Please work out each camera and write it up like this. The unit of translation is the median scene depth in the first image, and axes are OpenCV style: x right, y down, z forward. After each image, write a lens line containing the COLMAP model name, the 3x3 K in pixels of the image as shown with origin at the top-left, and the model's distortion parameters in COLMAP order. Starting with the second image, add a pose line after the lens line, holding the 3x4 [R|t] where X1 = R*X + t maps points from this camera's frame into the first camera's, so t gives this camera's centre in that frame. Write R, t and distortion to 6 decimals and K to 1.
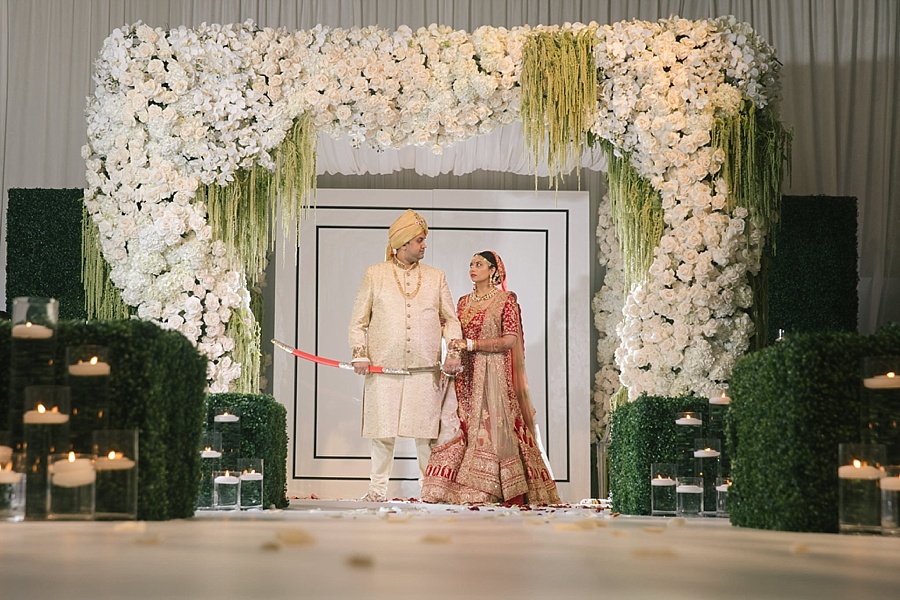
lens RADIAL K [[1650.4, 0, 450.0], [0, 1650.4, 300.0], [0, 0, 1]] dist [-0.006755, 0.005197]
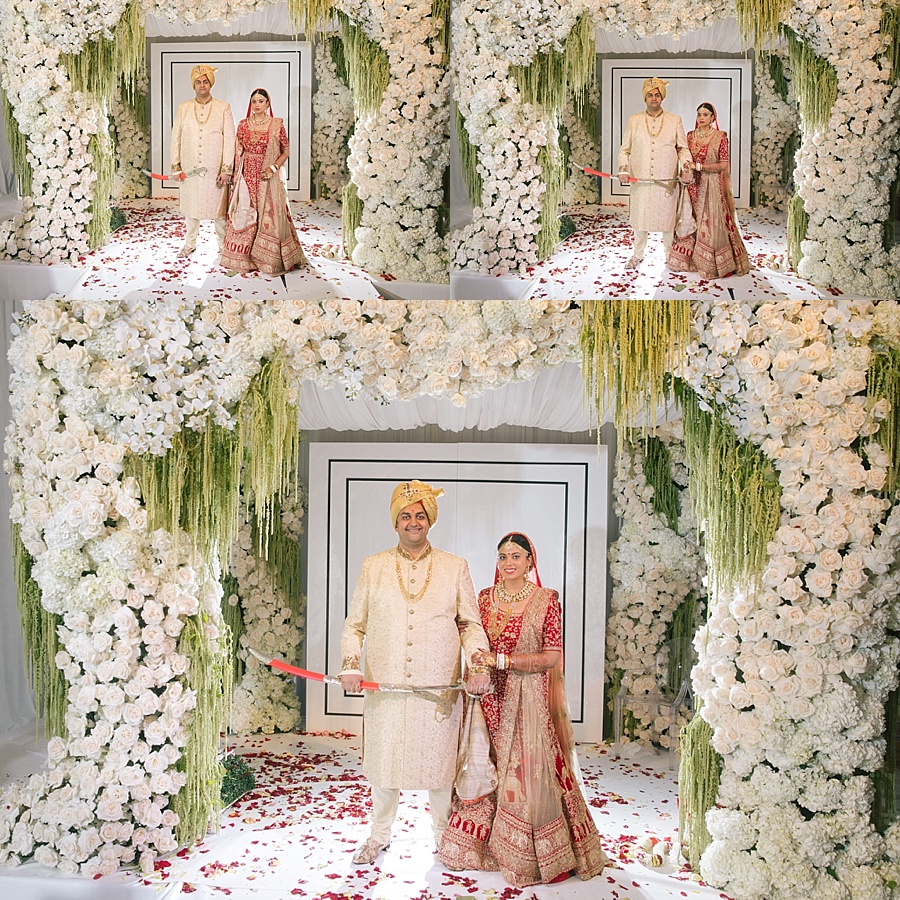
lens RADIAL K [[686.9, 0, 407.2], [0, 686.9, 553.3], [0, 0, 1]] dist [-0.113622, 0.104167]
pose [[0.995777, 0.011157, -0.091120, -0.002338], [-0.000526, 0.993264, 0.115872, -0.059800], [0.091799, -0.115335, 0.989076, 0.700215]]
